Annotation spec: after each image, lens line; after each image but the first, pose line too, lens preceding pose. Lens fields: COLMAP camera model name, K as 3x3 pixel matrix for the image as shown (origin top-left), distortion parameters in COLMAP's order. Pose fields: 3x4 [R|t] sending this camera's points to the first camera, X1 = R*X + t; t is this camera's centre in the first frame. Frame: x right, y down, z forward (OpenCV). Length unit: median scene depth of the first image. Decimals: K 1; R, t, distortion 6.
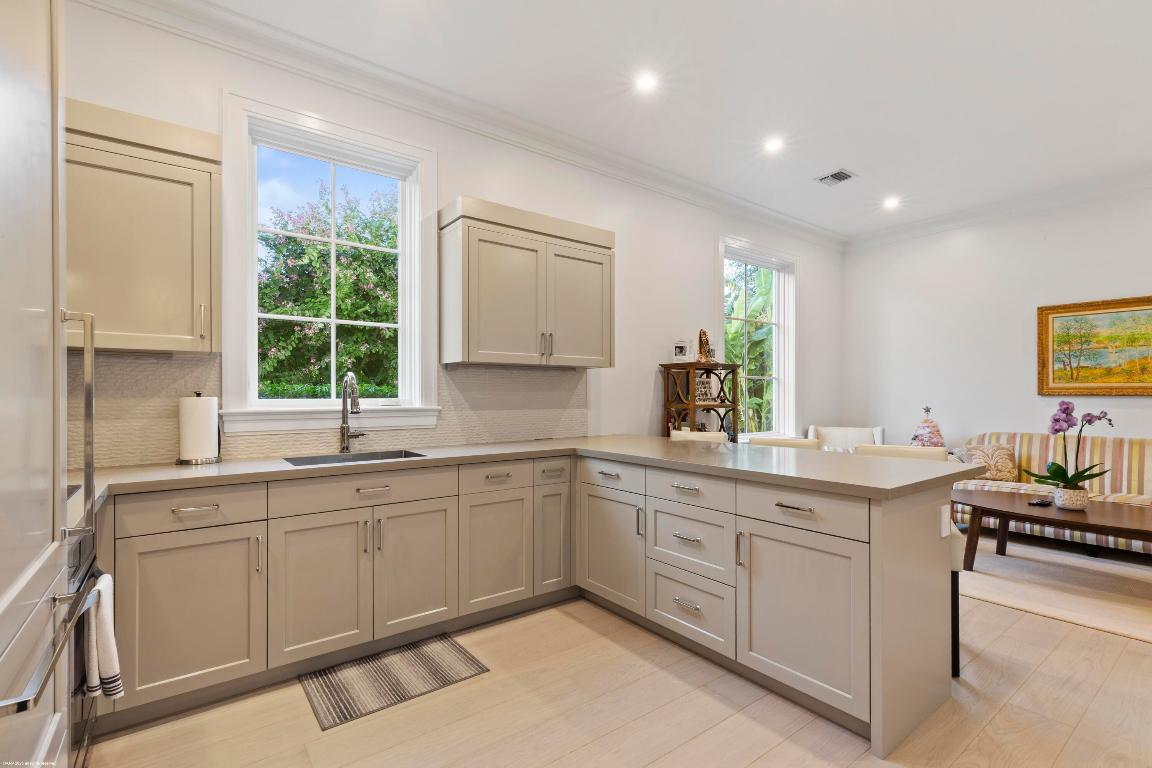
lens RADIAL K [[524.4, 0, 576.0], [0, 524.4, 384.0], [0, 0, 1]] dist [-0.000808, -0.000208]
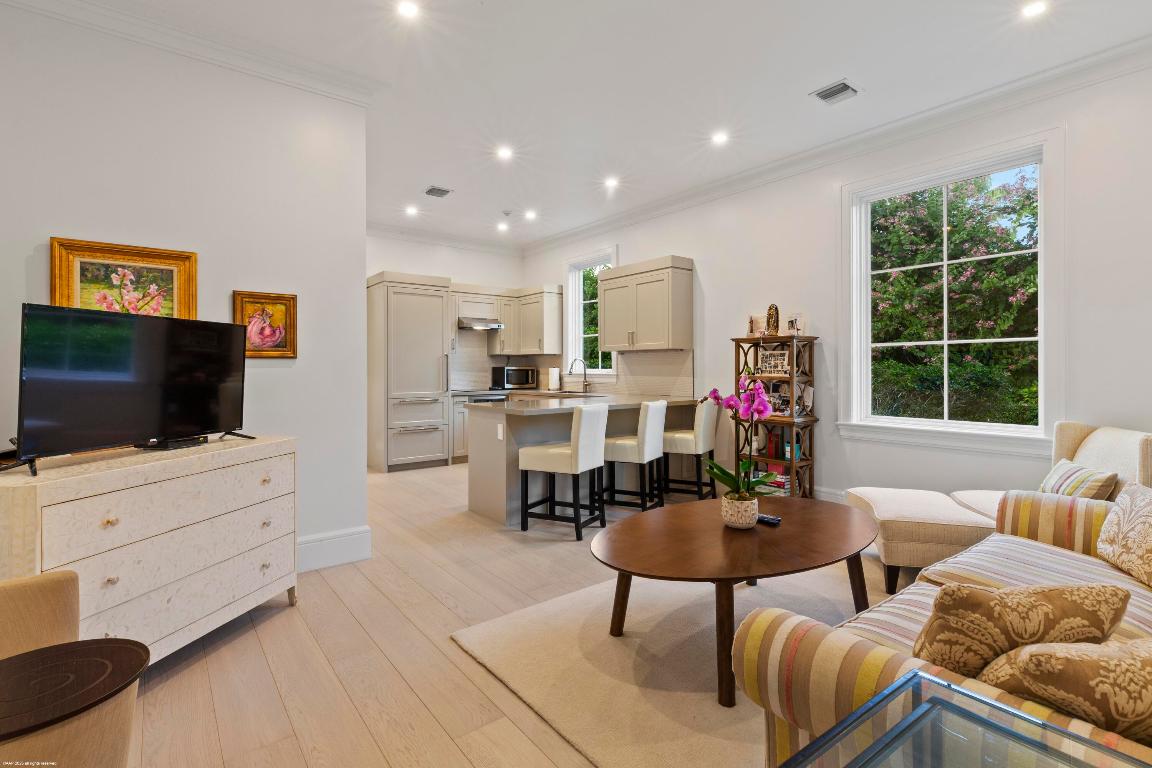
lens RADIAL K [[558.9, 0, 574.4], [0, 558.9, 366.3], [0, 0, 1]] dist [-0.000569, -0.000086]
pose [[0.000028, 0.000682, -1.000000, 1.434296], [0.022322, 0.999751, 0.000683, 0.010241], [0.999751, -0.022322, 0.000012, 0.640952]]
